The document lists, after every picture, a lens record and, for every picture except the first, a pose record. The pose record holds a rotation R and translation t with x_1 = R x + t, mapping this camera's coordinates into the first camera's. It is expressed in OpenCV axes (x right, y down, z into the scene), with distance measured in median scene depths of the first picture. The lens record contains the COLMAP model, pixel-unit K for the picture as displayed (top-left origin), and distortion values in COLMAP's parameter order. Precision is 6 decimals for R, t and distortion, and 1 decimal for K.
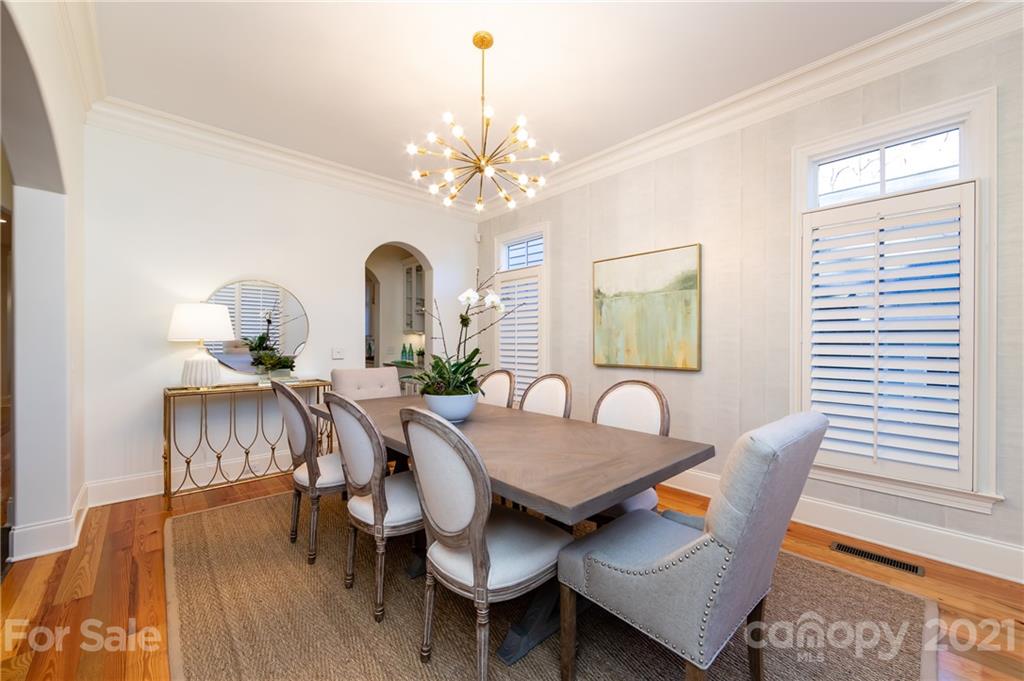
lens RADIAL K [[404.4, 0, 508.9], [0, 404.4, 341.6], [0, 0, 1]] dist [-0.000829, -0.000320]
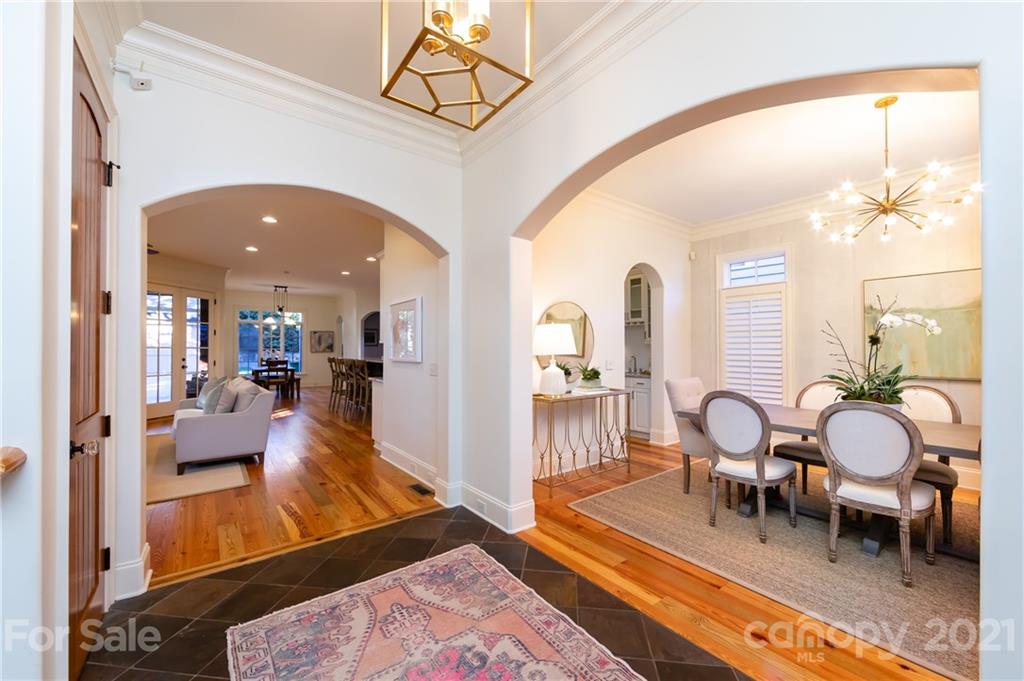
lens RADIAL K [[404.4, 0, 511.6], [0, 404.4, 343.0], [0, 0, 1]] dist [-0.000829, -0.000320]
pose [[0.996189, -0.007582, -0.086896, -0.775463], [0.006533, 0.999902, -0.012355, -0.026806], [0.086981, 0.011740, 0.996141, -0.190382]]
